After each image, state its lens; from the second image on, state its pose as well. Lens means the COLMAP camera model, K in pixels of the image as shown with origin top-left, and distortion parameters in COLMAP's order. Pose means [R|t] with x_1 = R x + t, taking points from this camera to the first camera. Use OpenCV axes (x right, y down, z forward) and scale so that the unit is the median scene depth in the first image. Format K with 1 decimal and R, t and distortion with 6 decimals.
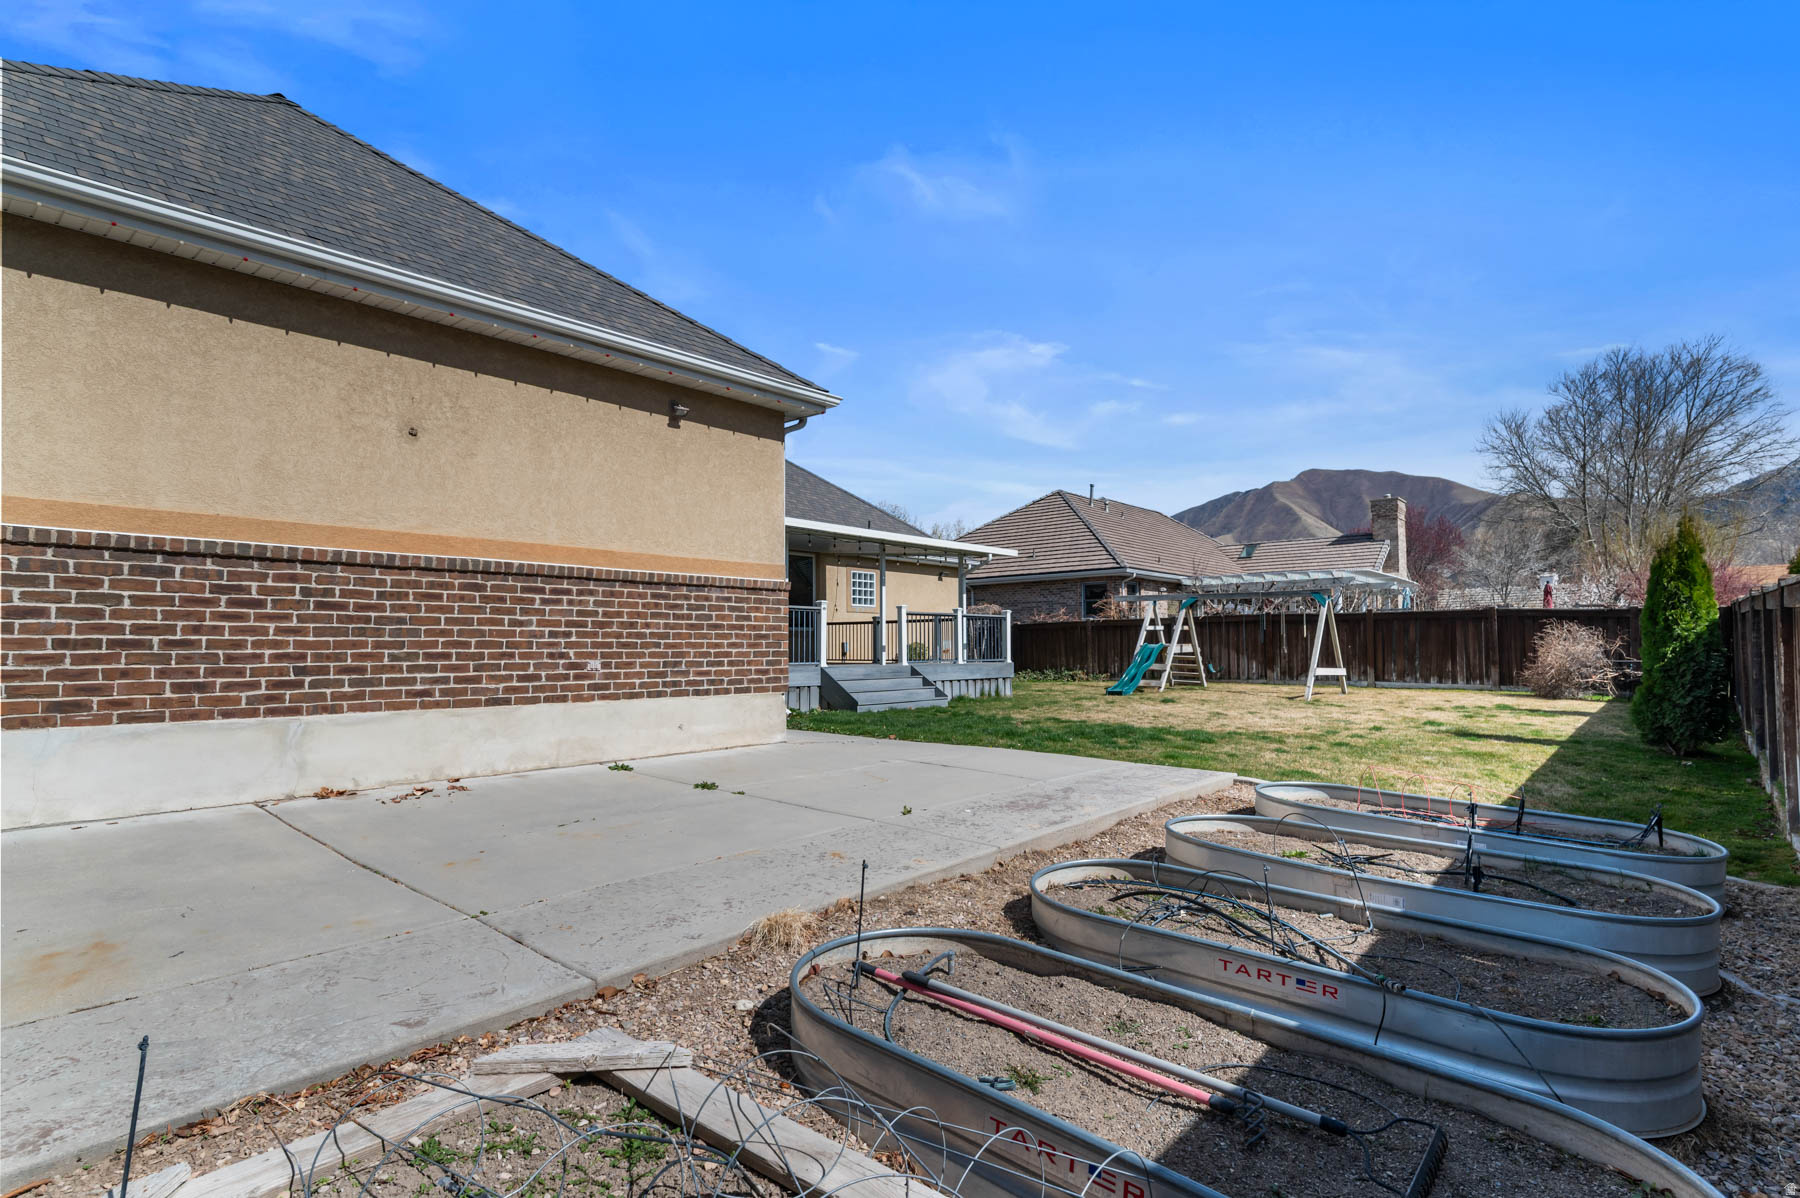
lens RADIAL K [[915.1, 0, 900.0], [0, 915.1, 599.0], [0, 0, 1]] dist [0.000954, 0.000159]
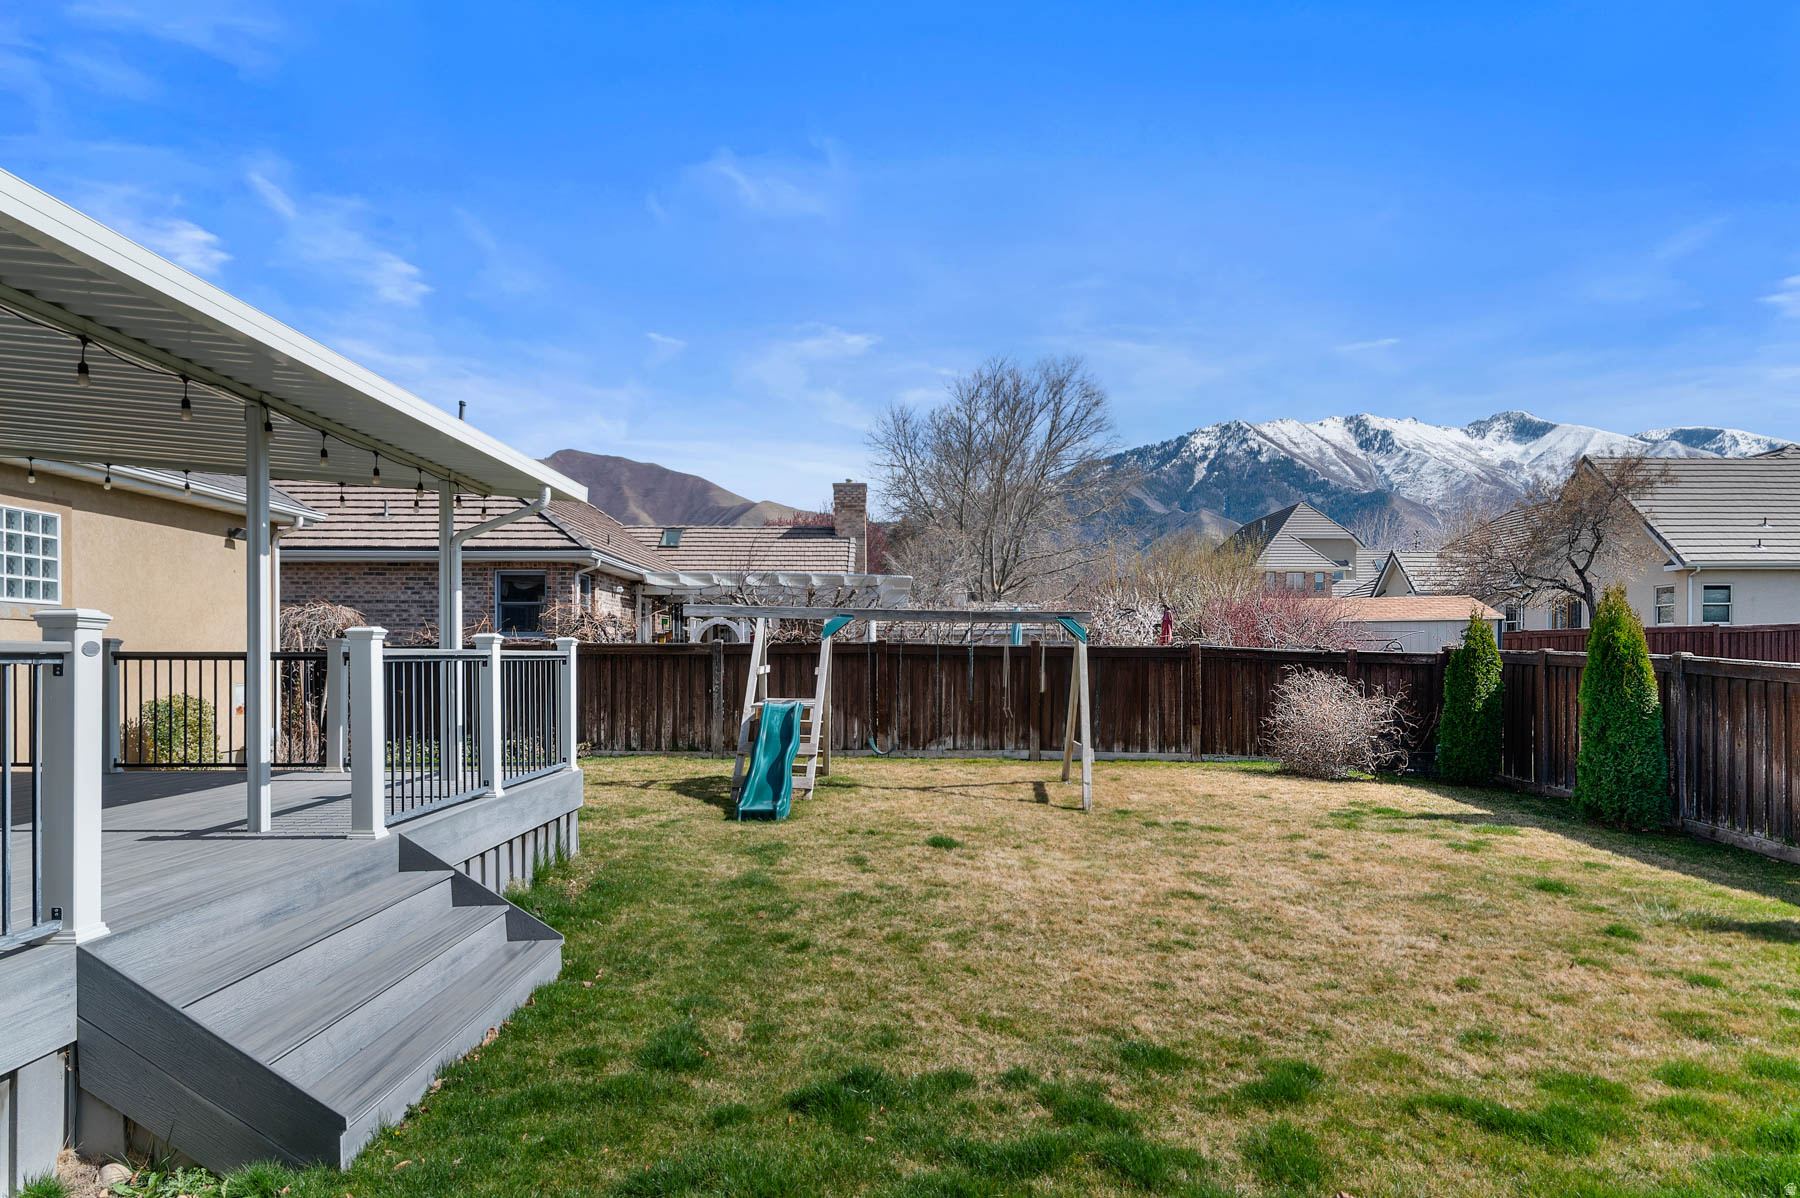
lens RADIAL K [[1073.5, 0, 899.7], [0, 1073.5, 694.4], [0, 0, 1]] dist [0.020182, -0.000150]
pose [[0.746822, -0.016088, 0.664830, -0.075321], [-0.045314, 0.996153, 0.075008, -0.004470], [-0.663479, -0.086144, 0.743220, 0.491788]]
